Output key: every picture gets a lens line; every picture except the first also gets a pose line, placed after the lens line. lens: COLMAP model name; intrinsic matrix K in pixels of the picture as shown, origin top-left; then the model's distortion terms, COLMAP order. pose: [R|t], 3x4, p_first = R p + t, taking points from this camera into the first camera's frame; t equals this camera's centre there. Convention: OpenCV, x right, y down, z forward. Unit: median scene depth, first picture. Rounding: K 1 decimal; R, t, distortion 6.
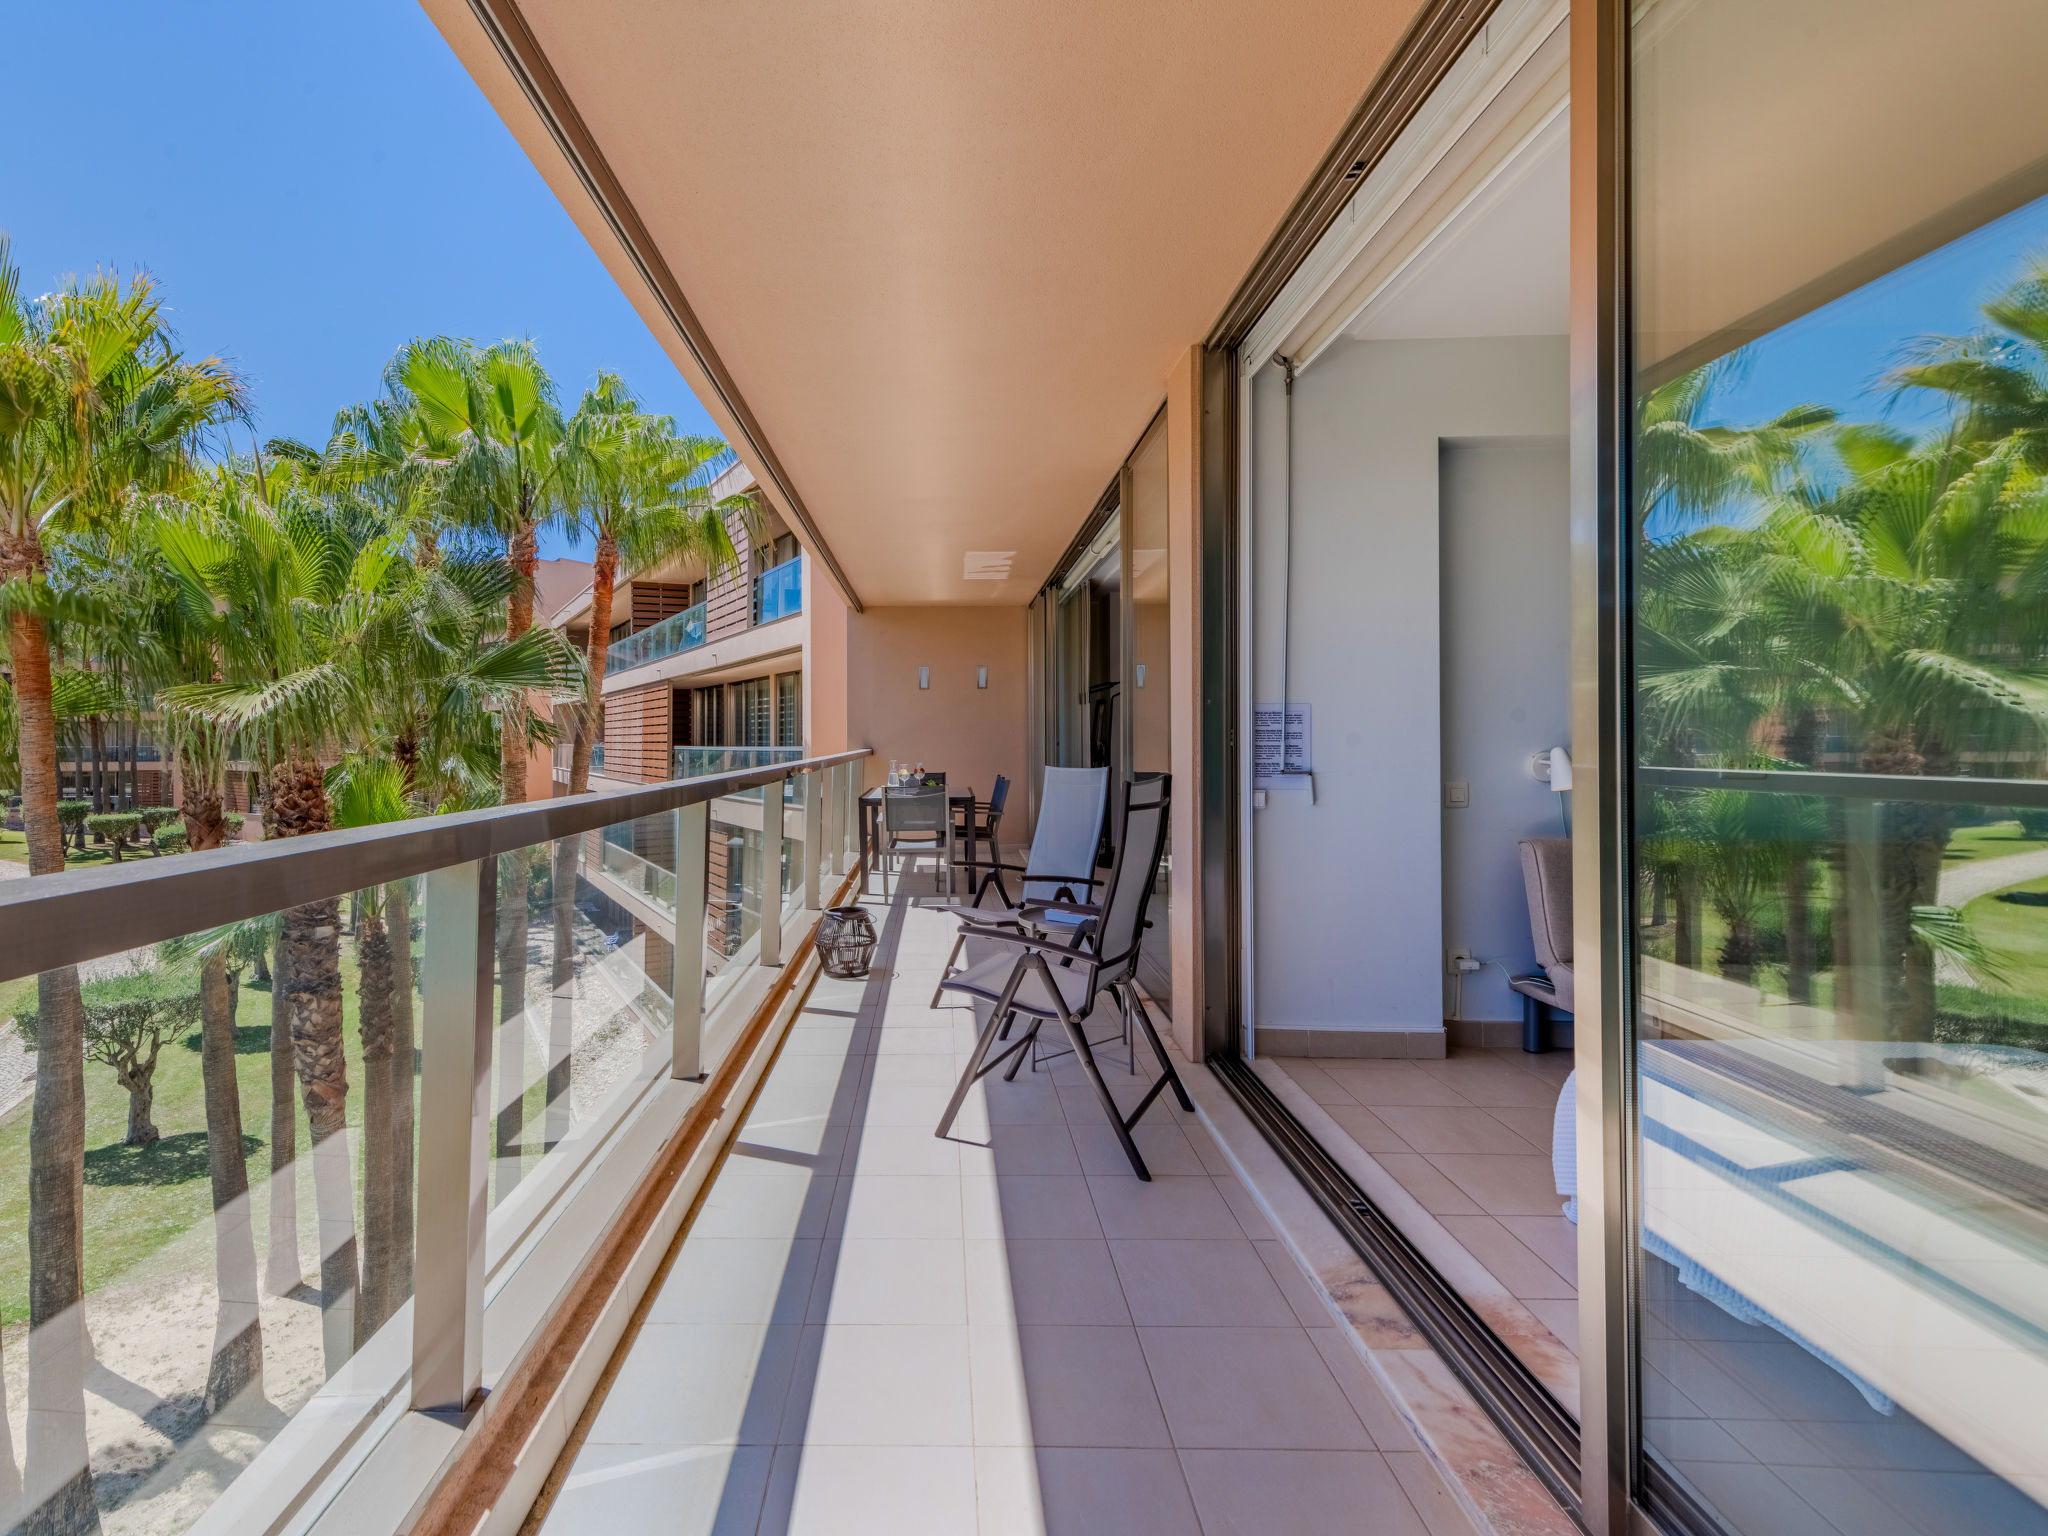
lens RADIAL K [[910.2, 0, 1038.8], [0, 910.2, 775.9], [0, 0, 1]] dist [0.021455, -0.009556]
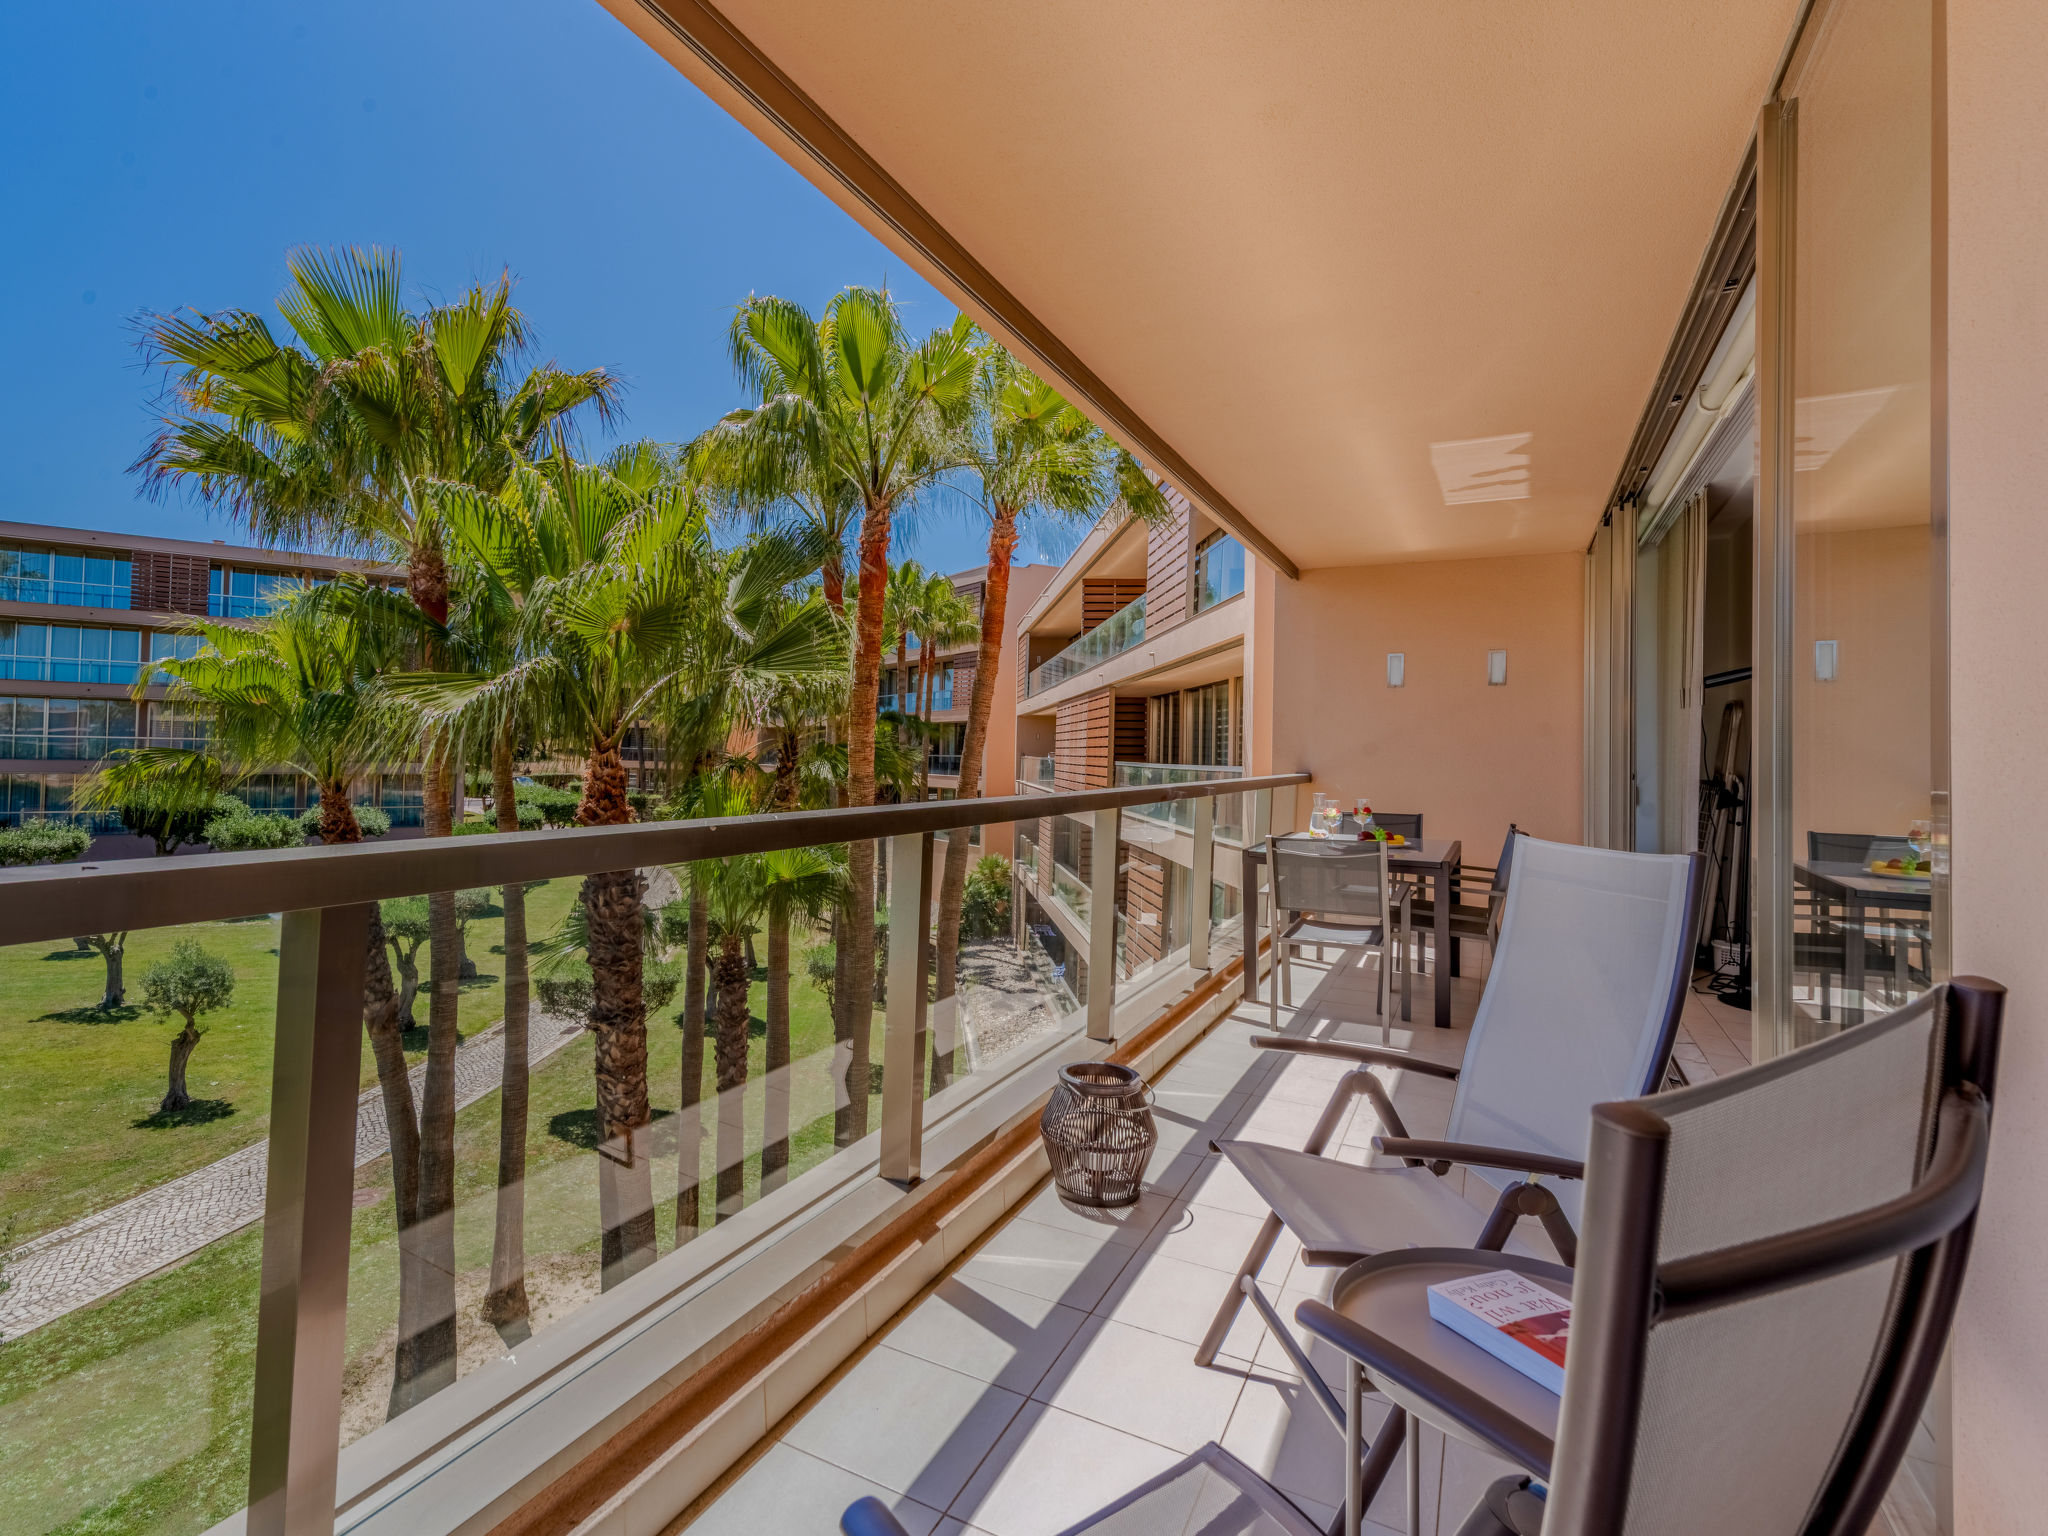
lens RADIAL K [[925.0, 0, 1019.6], [0, 925.0, 732.4], [0, 0, 1]] dist [0.018464, -0.011132]
pose [[0.823016, 0.009980, -0.567931, 0.034416], [-0.047751, 0.997522, -0.051668, -0.013468], [0.566008, 0.069643, 0.821453, 0.288397]]
